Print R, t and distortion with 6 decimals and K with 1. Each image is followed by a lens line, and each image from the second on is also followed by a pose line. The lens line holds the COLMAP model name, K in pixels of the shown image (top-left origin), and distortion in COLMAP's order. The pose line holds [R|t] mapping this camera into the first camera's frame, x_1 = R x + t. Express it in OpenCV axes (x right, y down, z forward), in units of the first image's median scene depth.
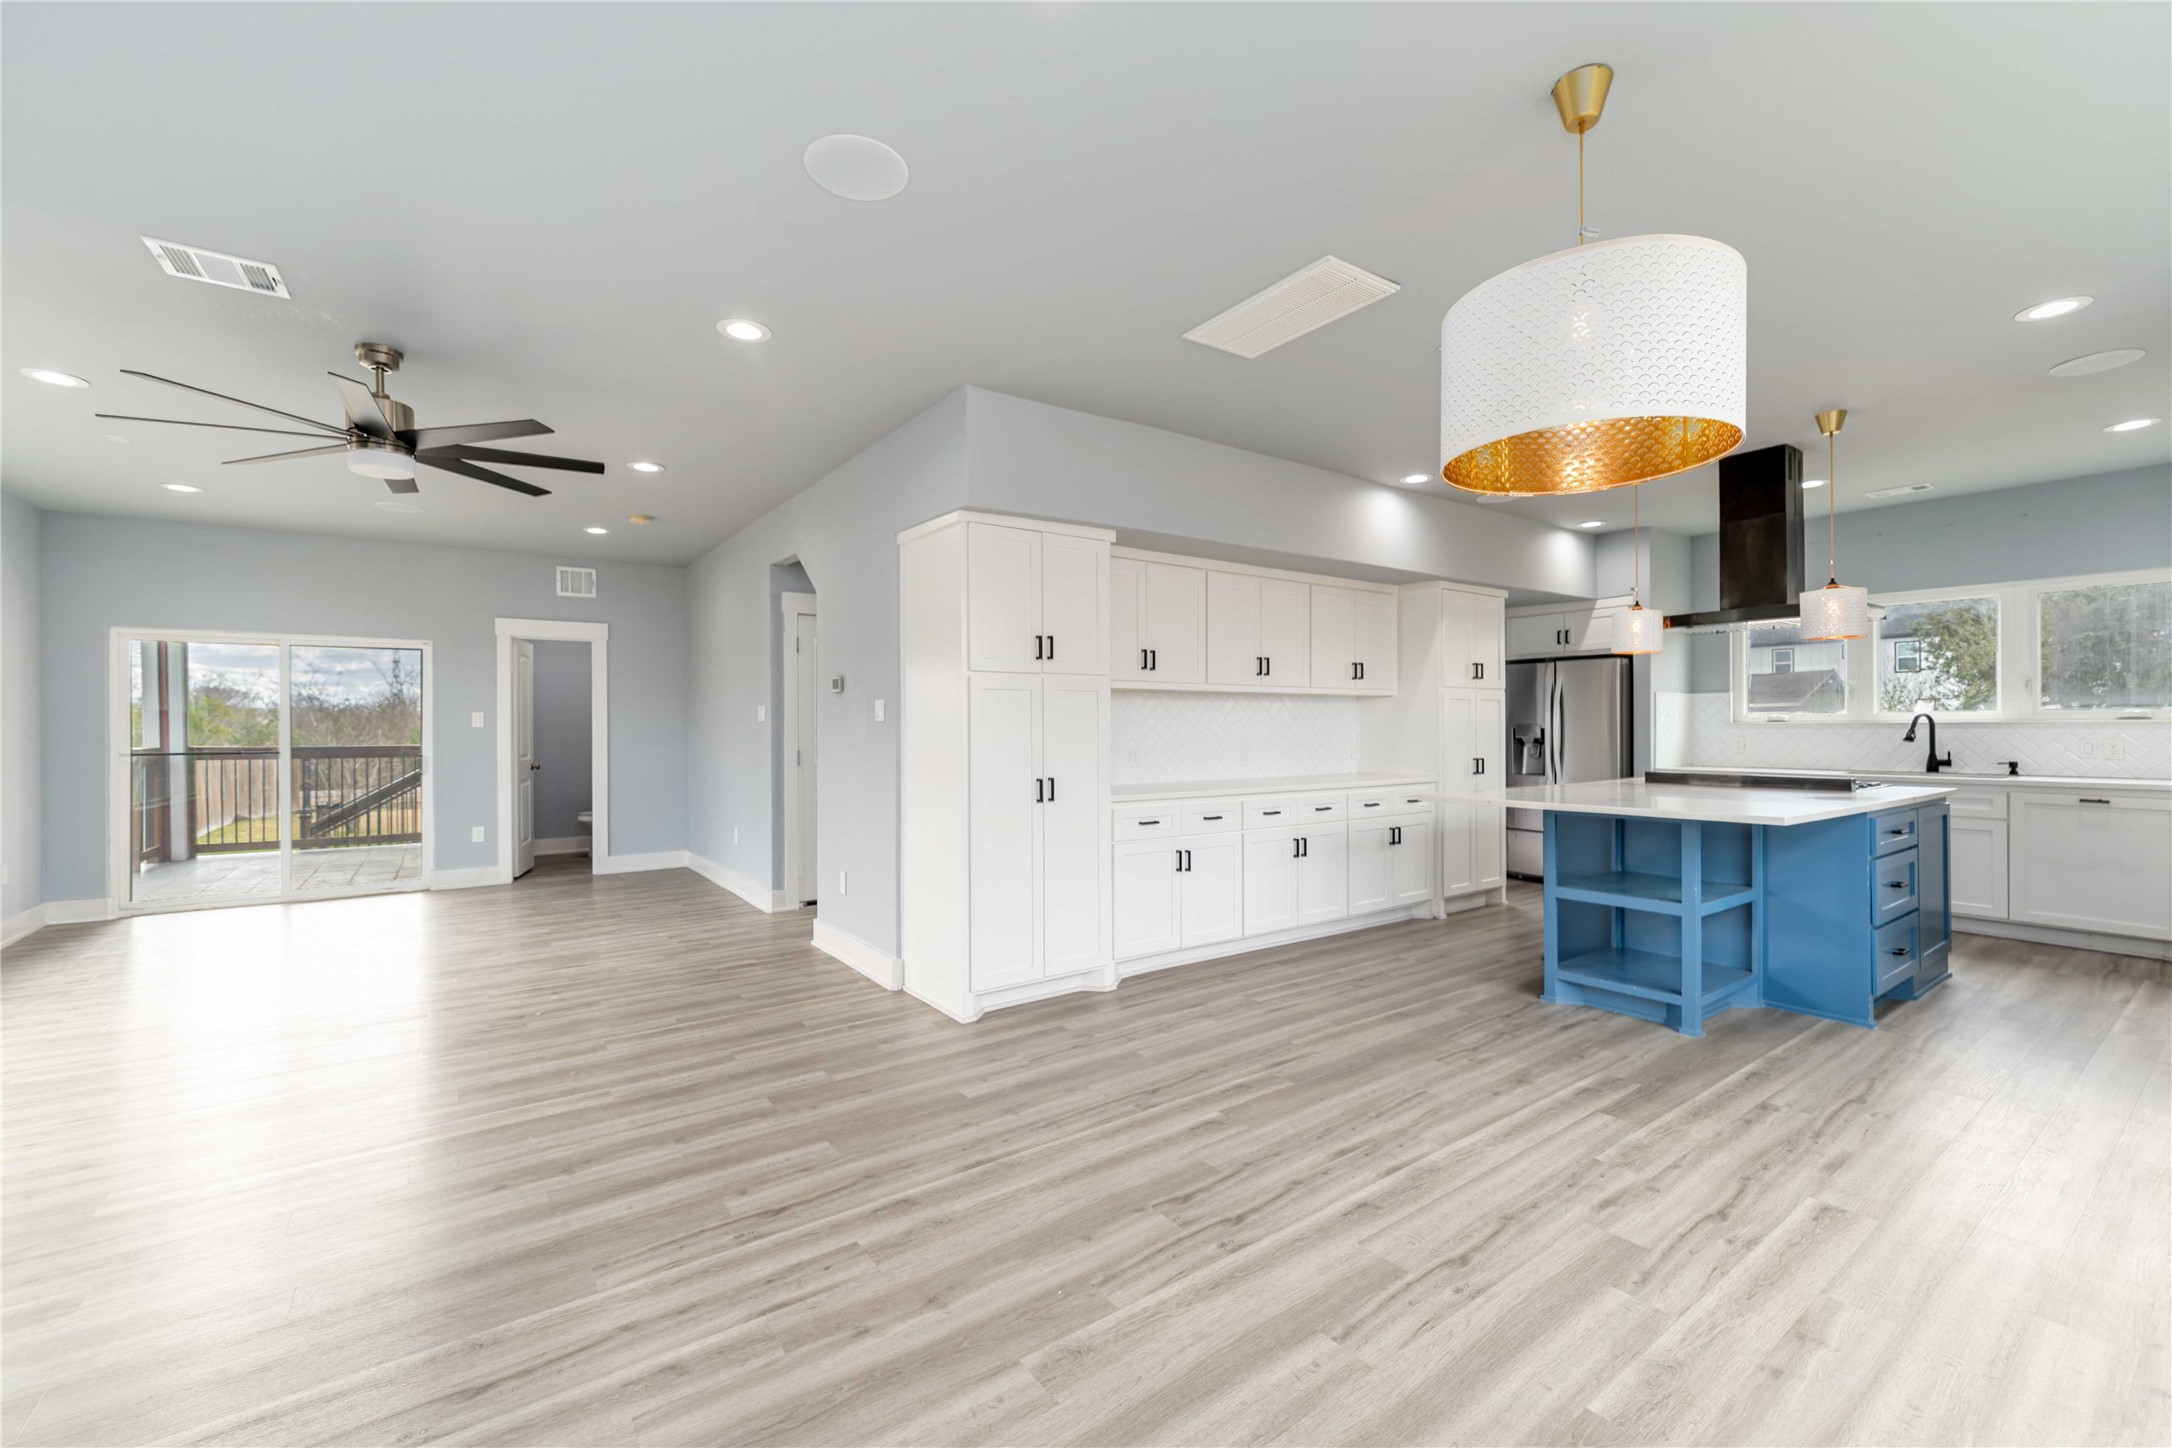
lens RADIAL K [[880.5, 0, 1084.5], [0, 880.5, 716.7], [0, 0, 1]] dist [0.000384, -0.000012]
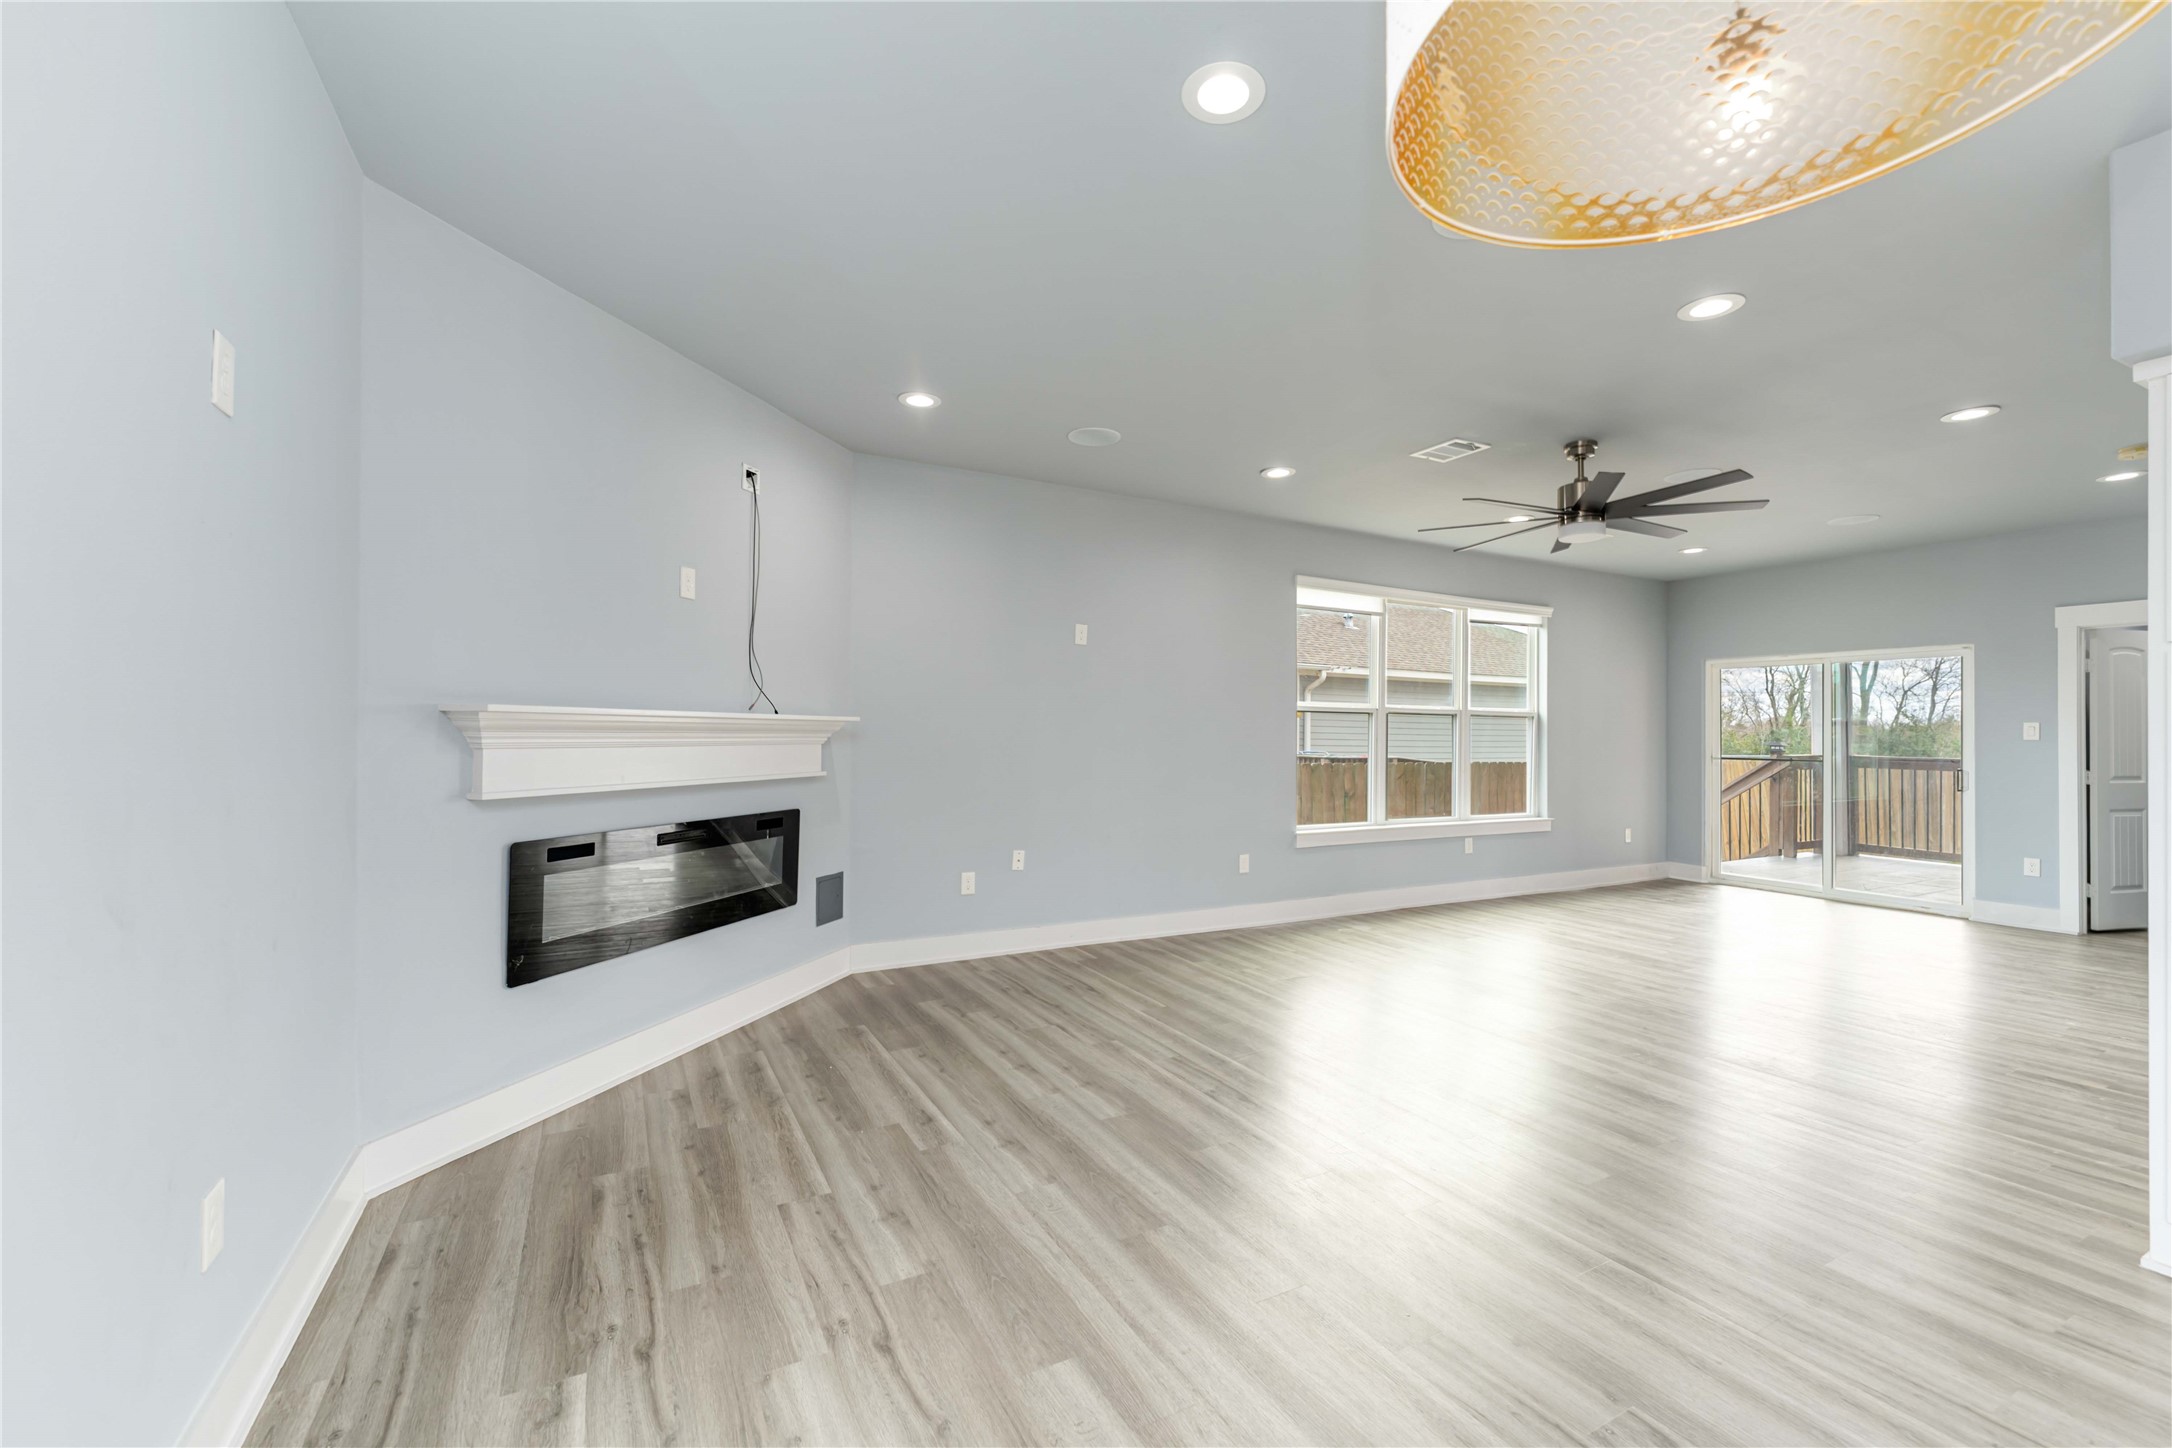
lens RADIAL K [[884.6, 0, 1084.5], [0, 884.6, 729.7], [0, 0, 1]] dist [-0.001825, -0.000254]
pose [[-0.129152, -0.001259, -0.991624, 0.321501], [0.002475, 0.999996, -0.001592, 0.001065], [0.991622, -0.002659, -0.129148, 0.249088]]
